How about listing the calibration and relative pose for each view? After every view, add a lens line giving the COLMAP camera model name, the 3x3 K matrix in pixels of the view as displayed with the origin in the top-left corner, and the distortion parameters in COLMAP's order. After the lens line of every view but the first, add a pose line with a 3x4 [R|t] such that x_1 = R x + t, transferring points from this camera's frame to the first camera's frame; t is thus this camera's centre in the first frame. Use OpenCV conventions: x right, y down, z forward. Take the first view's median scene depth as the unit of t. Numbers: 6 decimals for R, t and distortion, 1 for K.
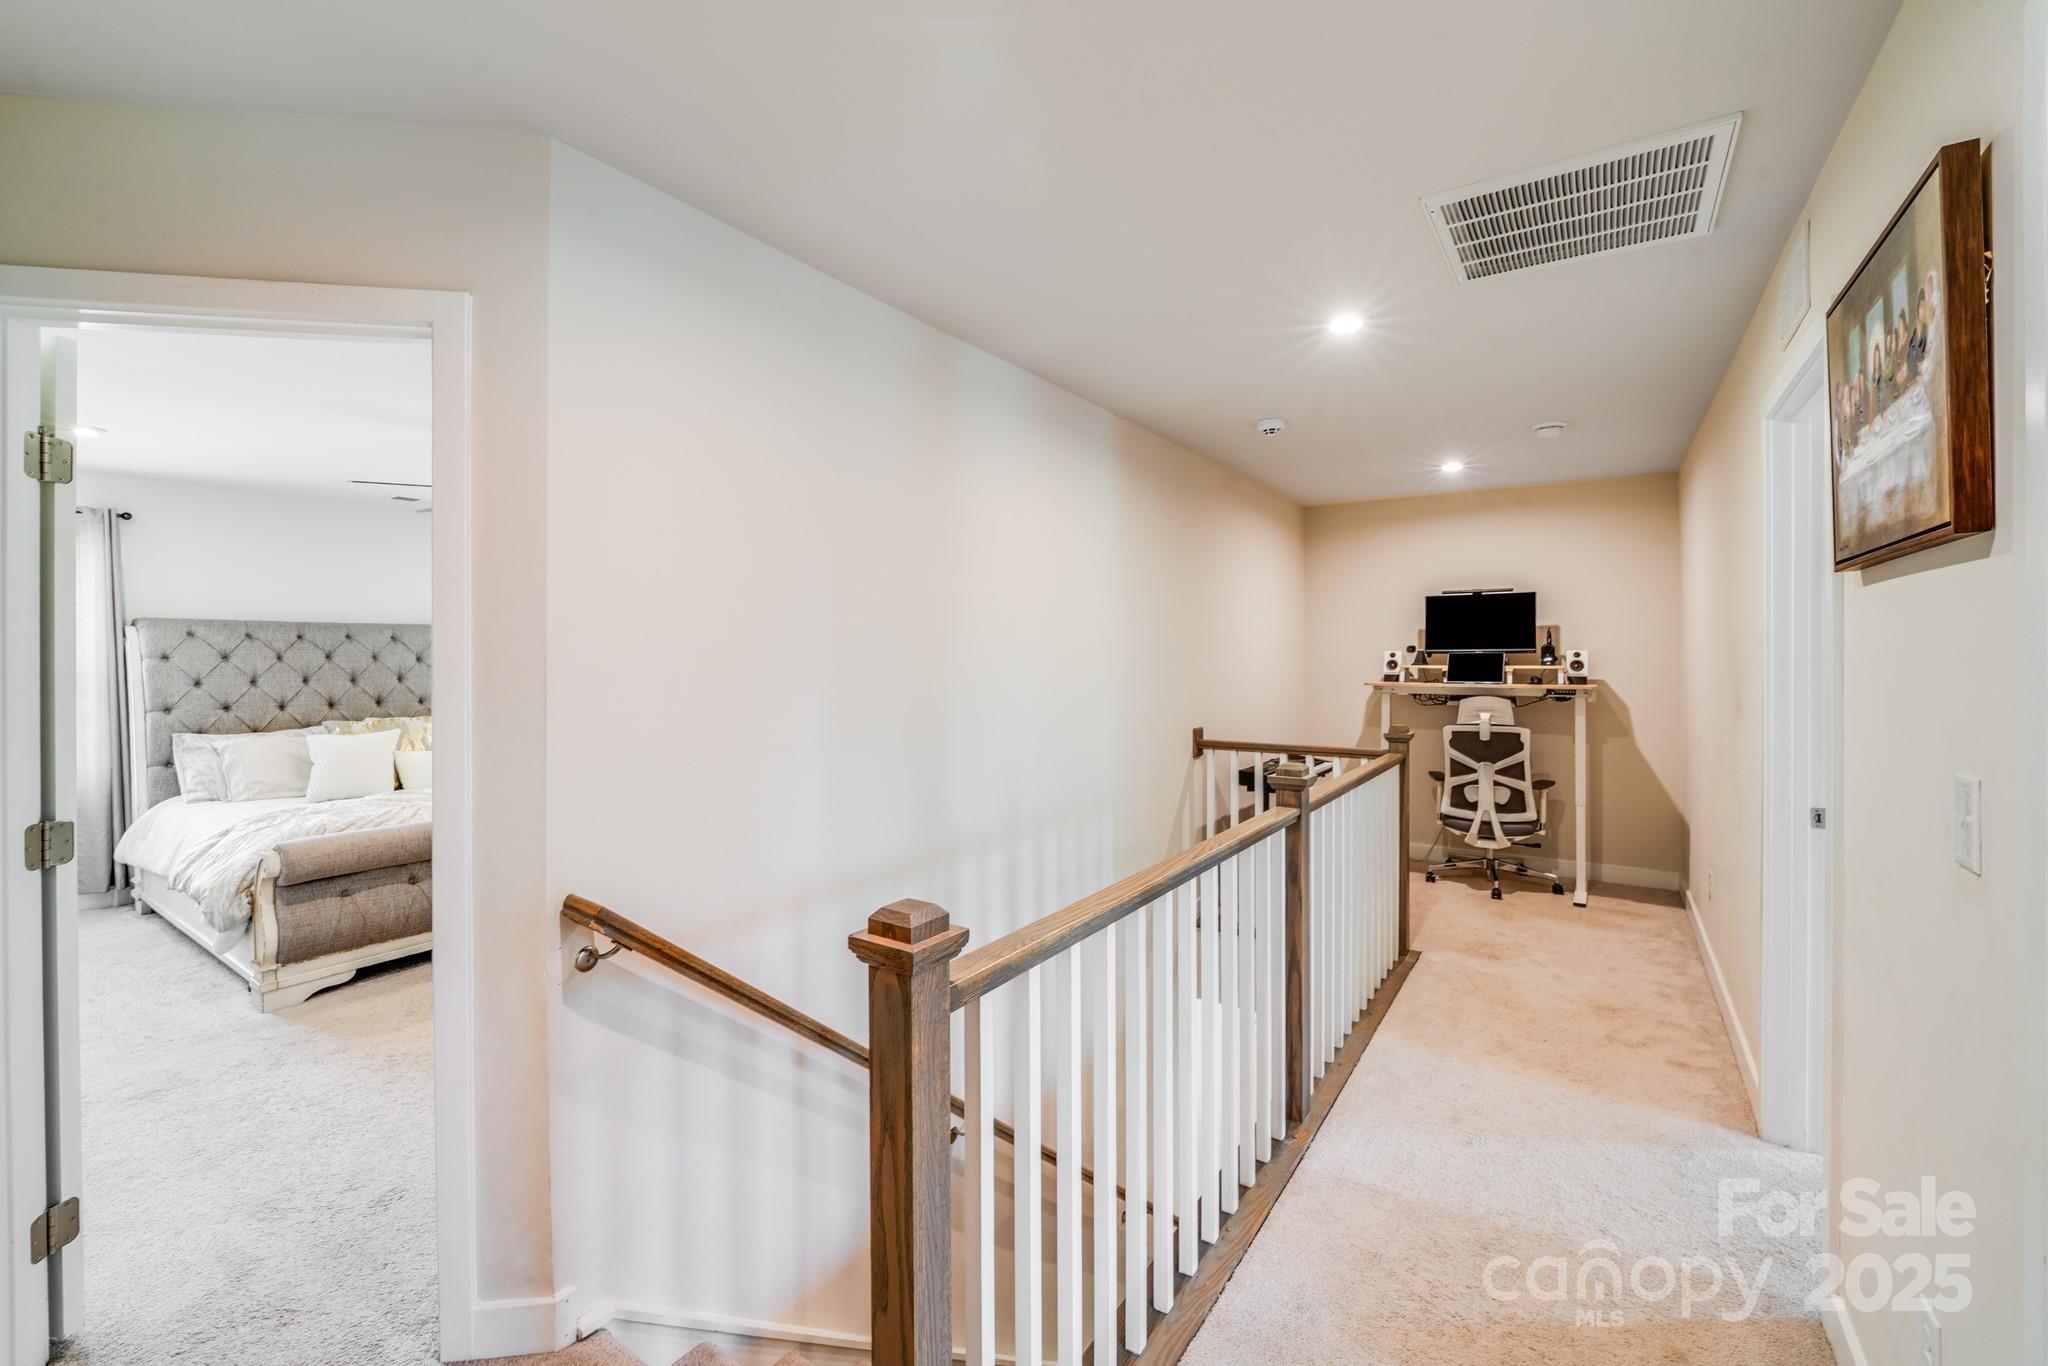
lens RADIAL K [[849.8, 0, 1021.3], [0, 849.8, 653.9], [0, 0, 1]] dist [-0.000165, -0.005292]
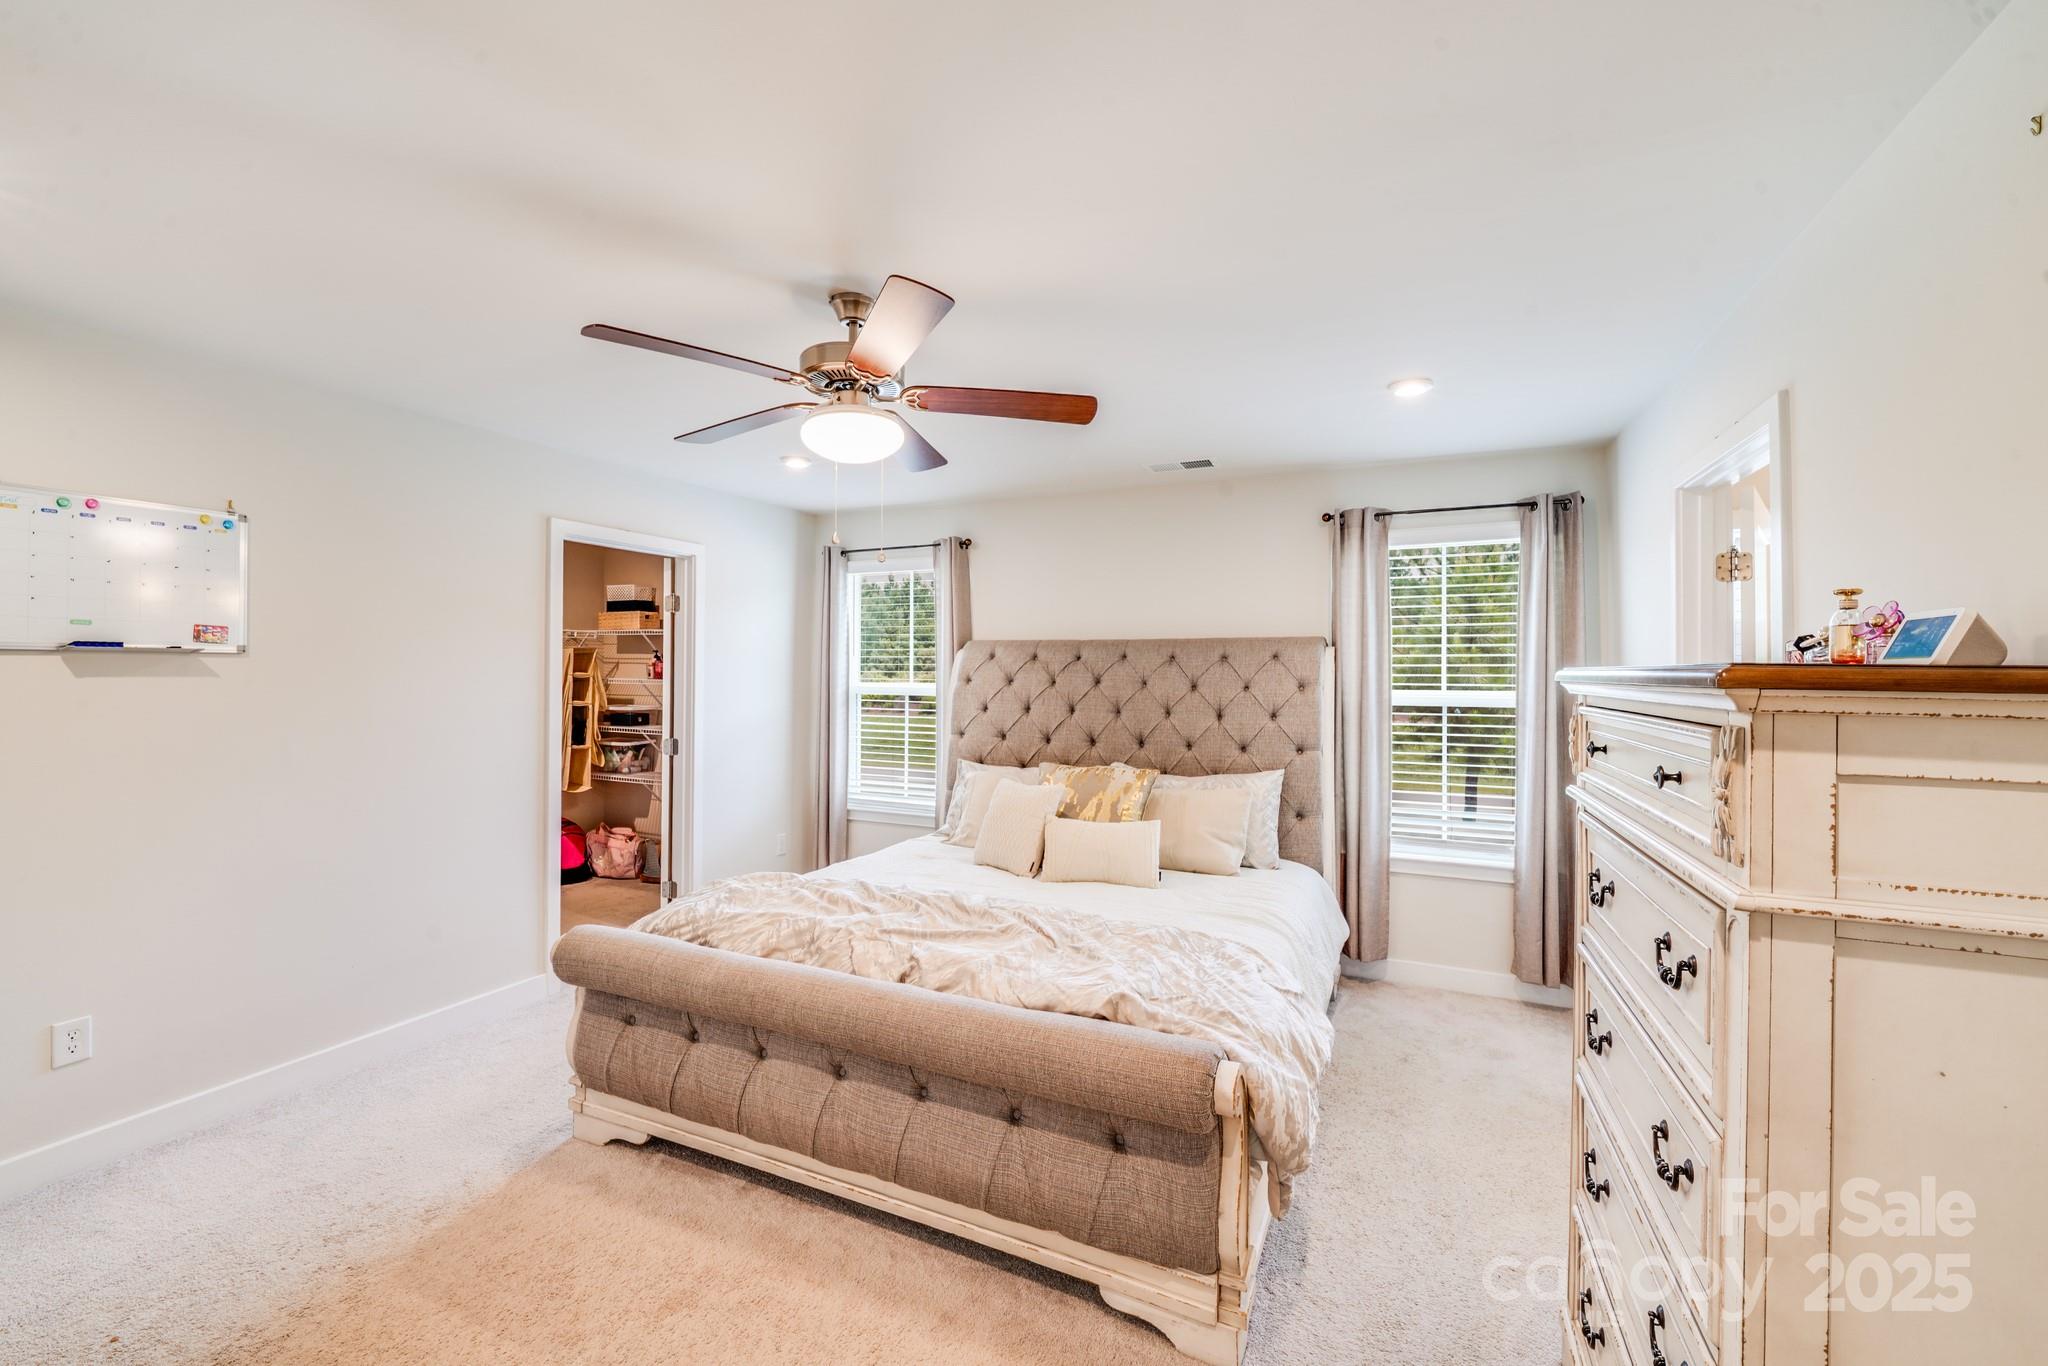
lens RADIAL K [[845.9, 0, 1026.8], [0, 845.9, 664.7], [0, 0, 1]] dist [-0.008255, -0.000052]
pose [[0.173261, -0.001575, -0.984875, -0.034728], [-0.008376, 0.999960, -0.003072, -0.011212], [0.984840, 0.008781, 0.173241, 0.892783]]
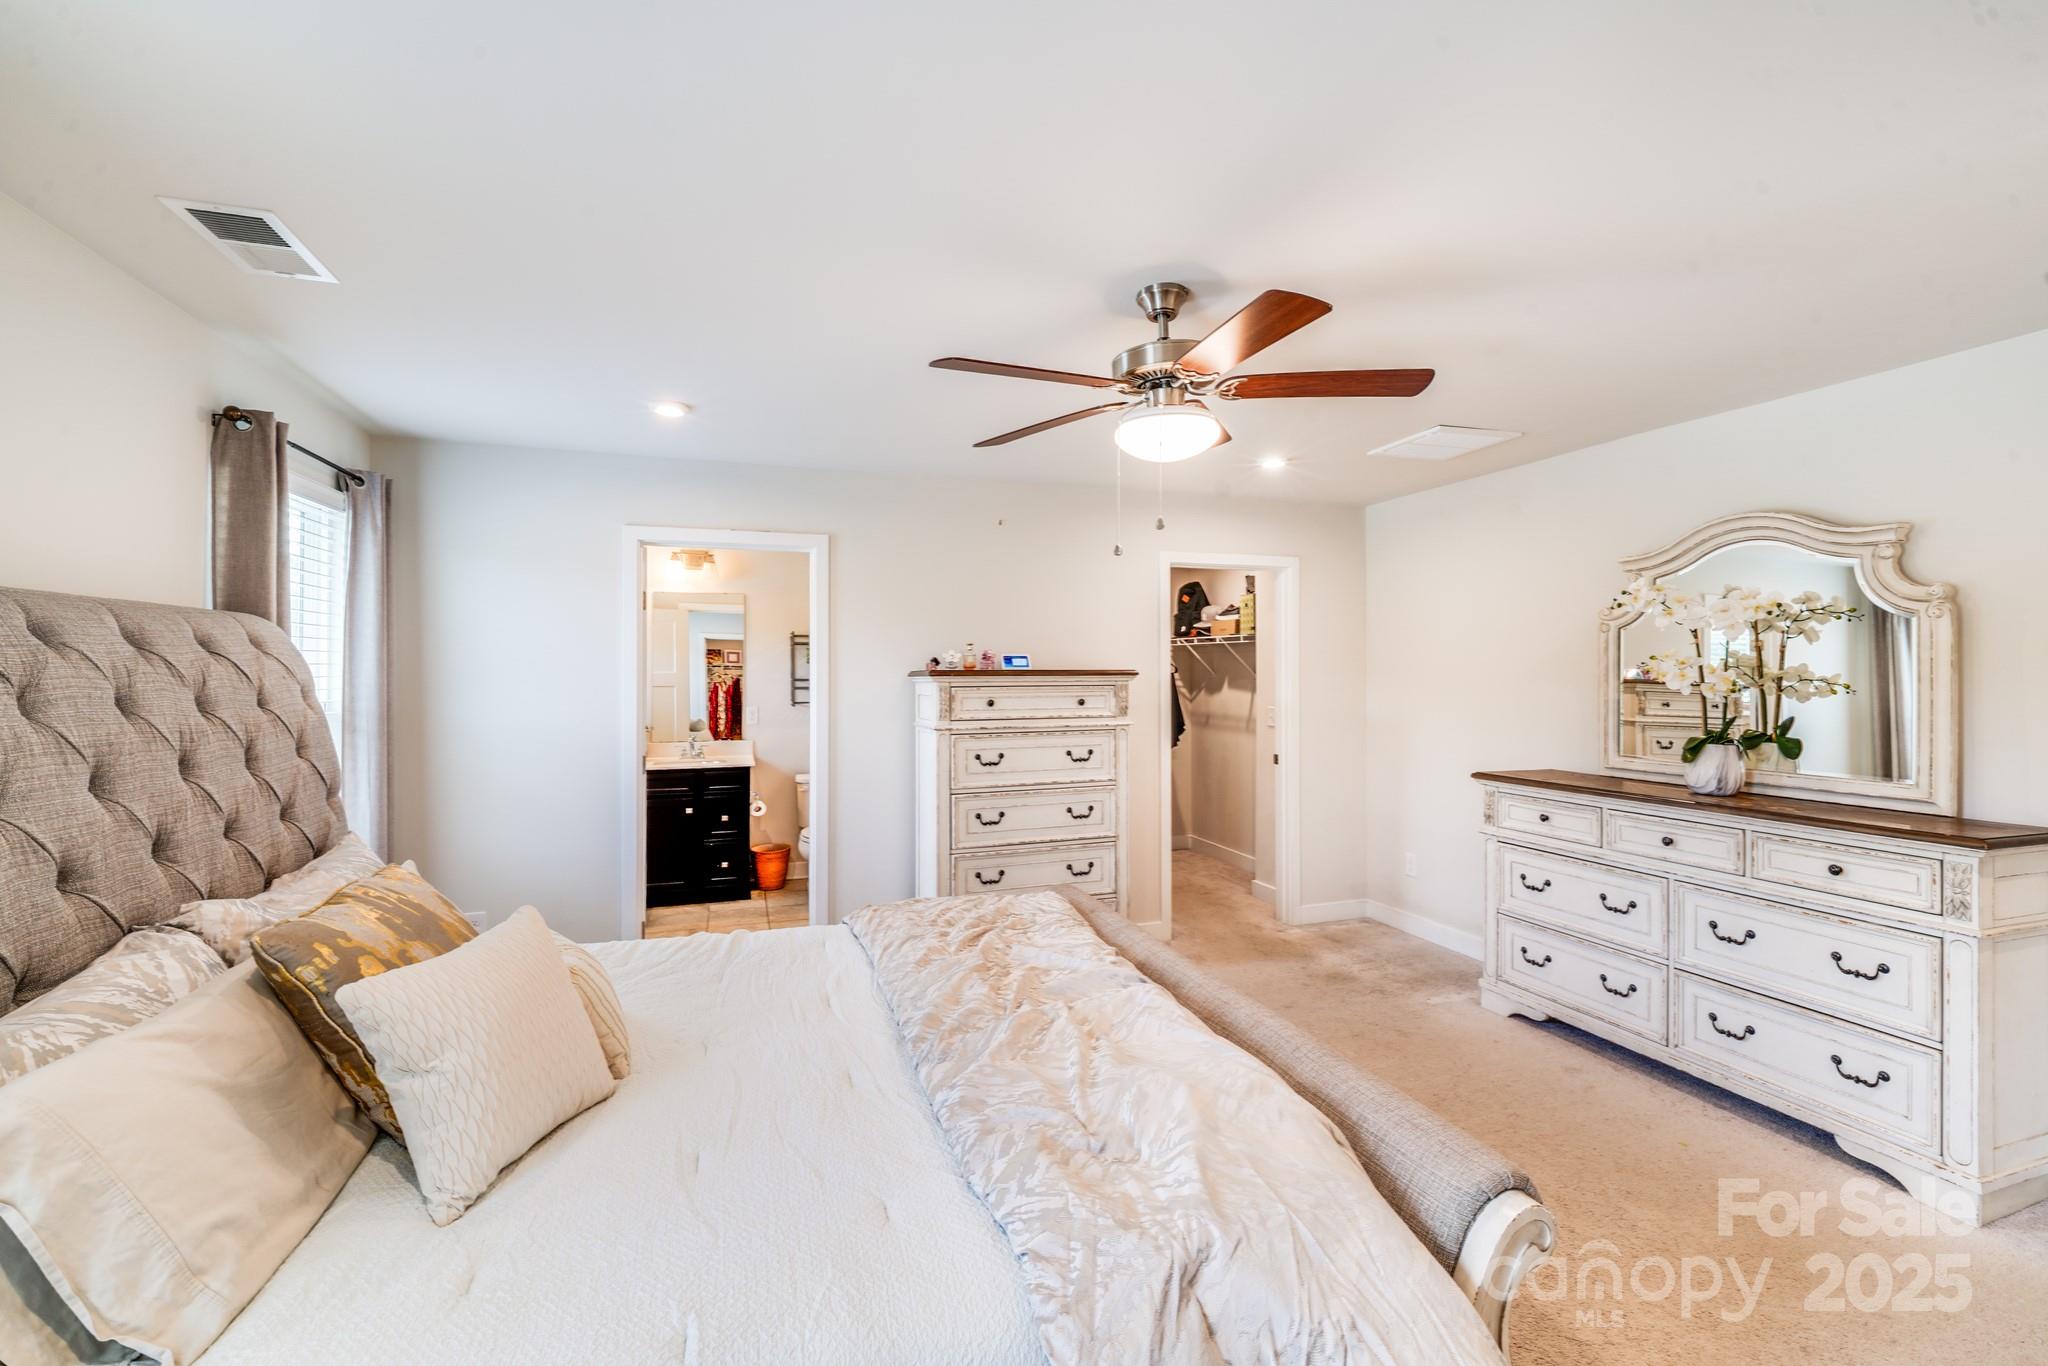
lens RADIAL K [[849.8, 0, 1021.3], [0, 849.8, 653.9], [0, 0, 1]] dist [-0.000165, -0.005292]
pose [[0.605061, 0.019942, 0.795929, -0.947254], [-0.000900, 0.999703, -0.024363, -0.008918], [-0.796179, 0.014025, 0.604899, 0.650993]]
